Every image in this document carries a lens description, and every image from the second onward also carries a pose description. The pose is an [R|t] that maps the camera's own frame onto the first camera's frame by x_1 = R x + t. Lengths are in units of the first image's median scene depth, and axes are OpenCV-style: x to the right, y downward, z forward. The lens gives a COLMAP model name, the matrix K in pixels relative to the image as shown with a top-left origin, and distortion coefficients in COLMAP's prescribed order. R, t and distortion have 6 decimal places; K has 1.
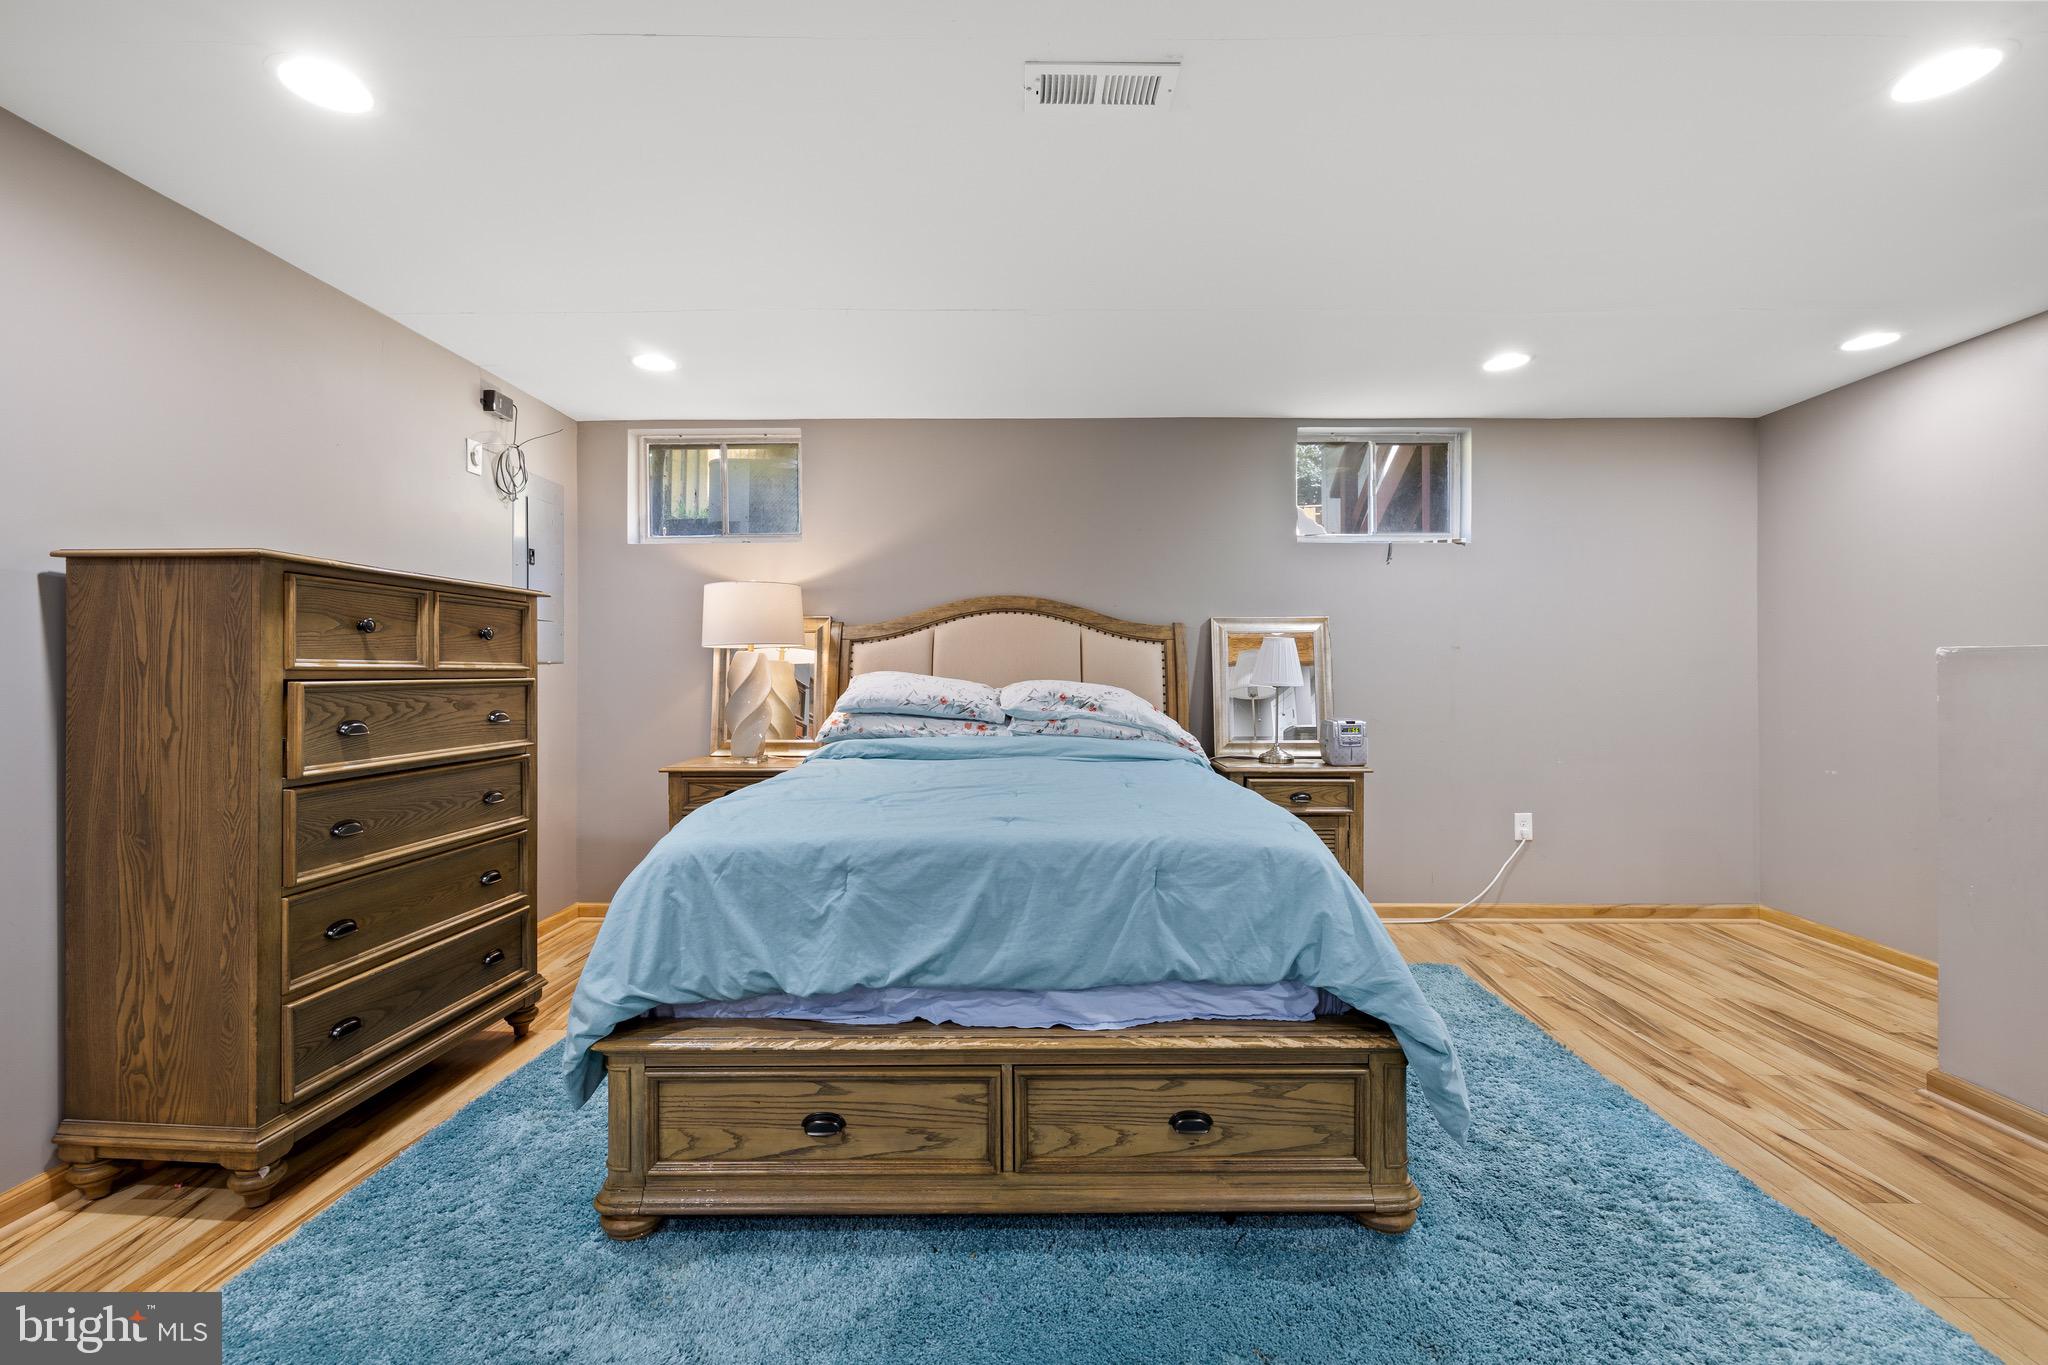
lens RADIAL K [[883.8, 0, 987.6], [0, 883.8, 673.8], [0, 0, 1]] dist [-0.002295, -0.000712]
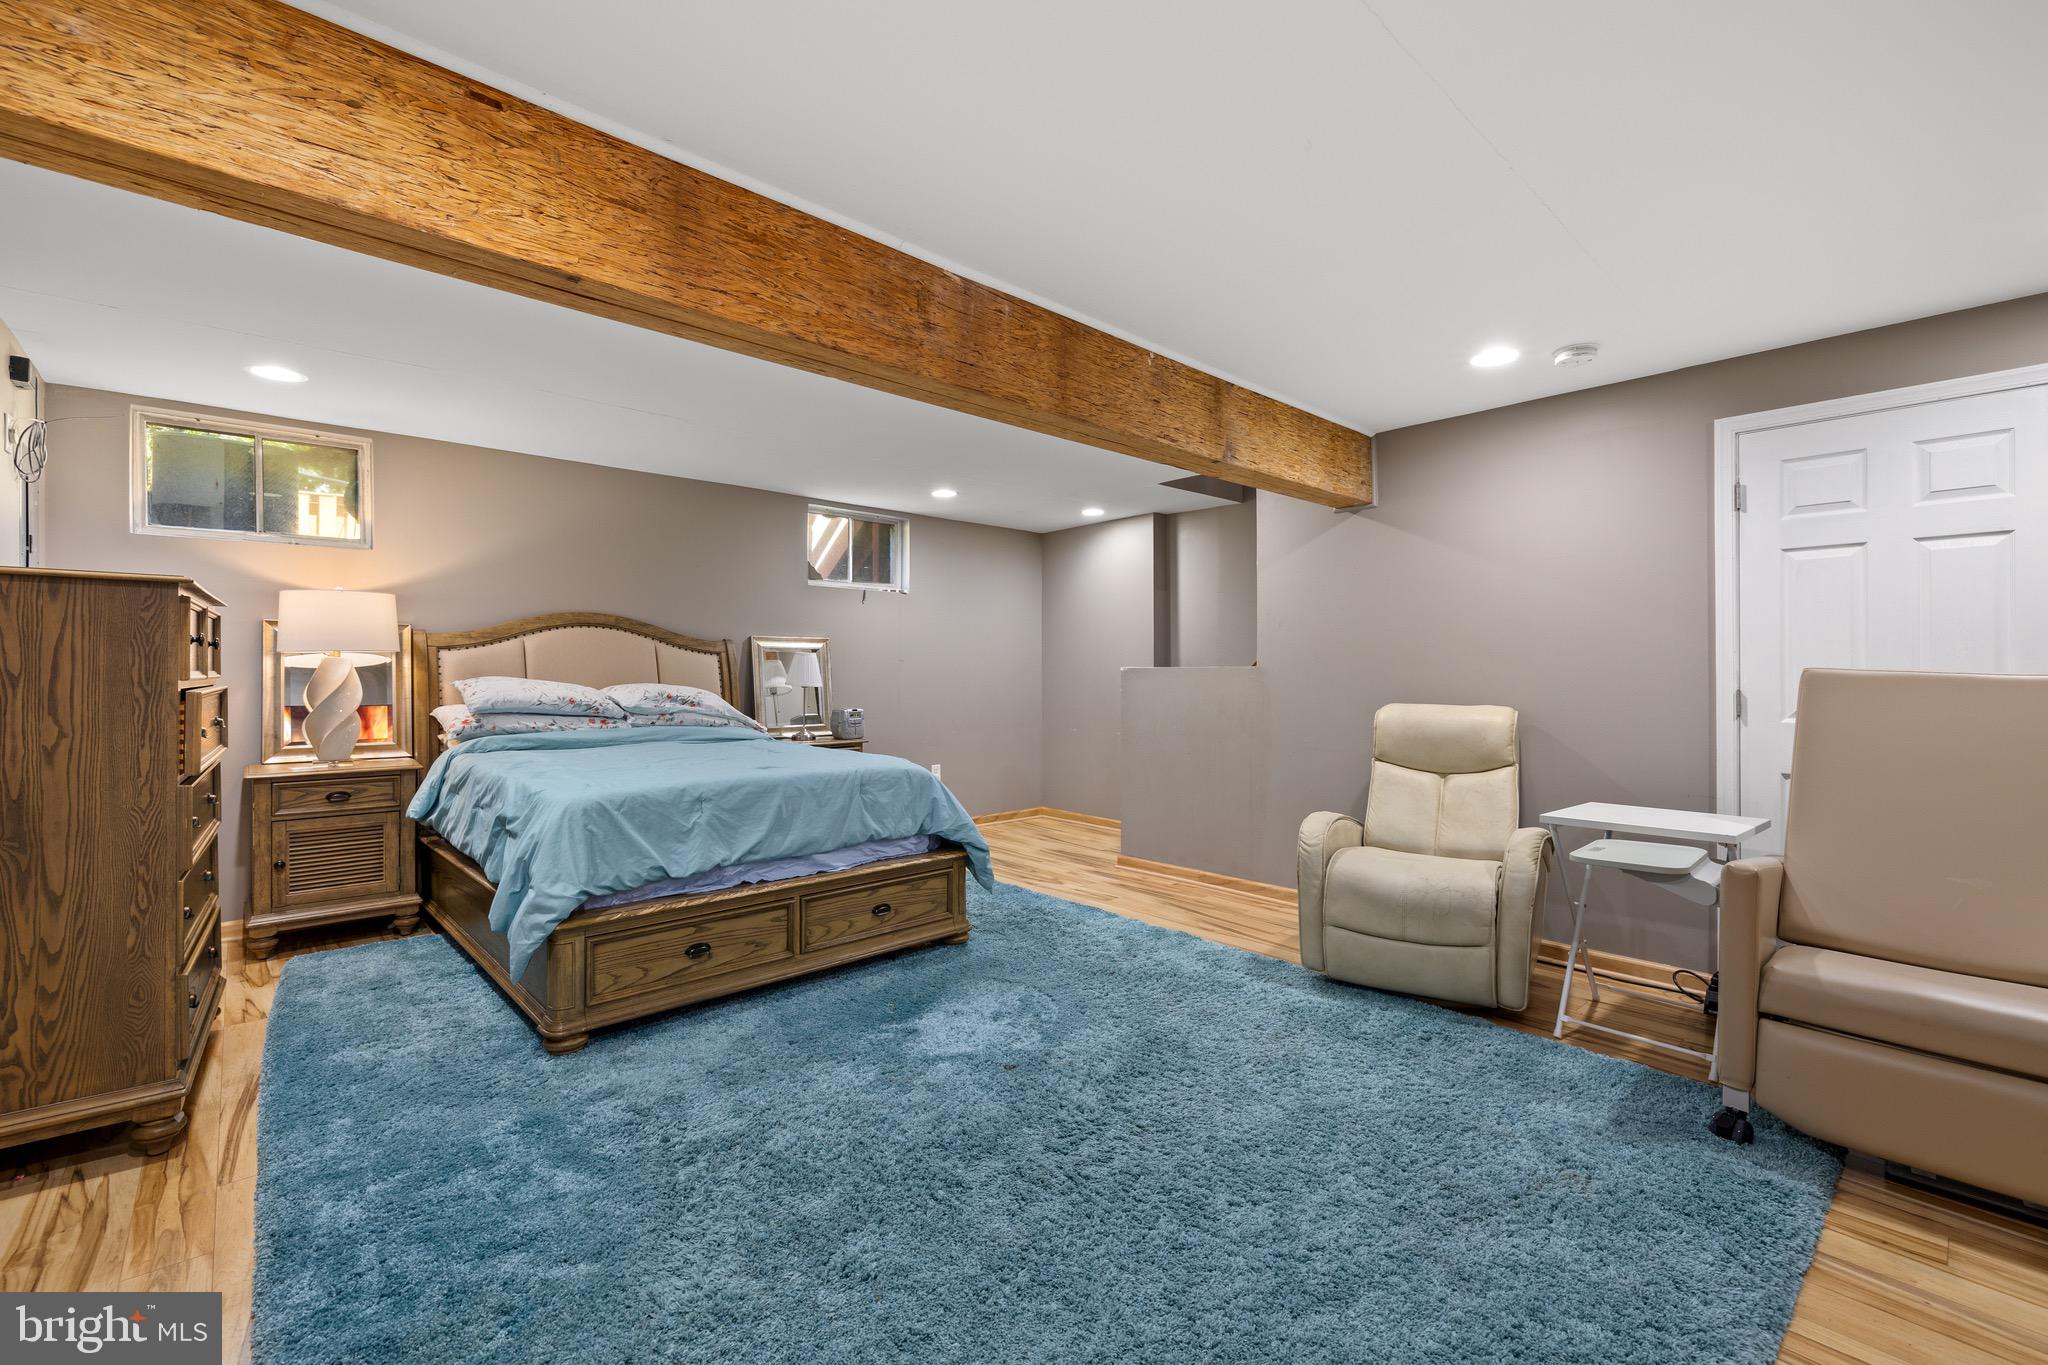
lens RADIAL K [[844.9, 0, 1027.4], [0, 844.9, 677.8], [0, 0, 1]] dist [-0.014067, -0.000059]
pose [[0.730825, -0.000920, 0.682564, -0.749638], [-0.002658, 0.999988, 0.004194, -0.015914], [-0.682560, -0.004879, 0.730814, -0.545758]]
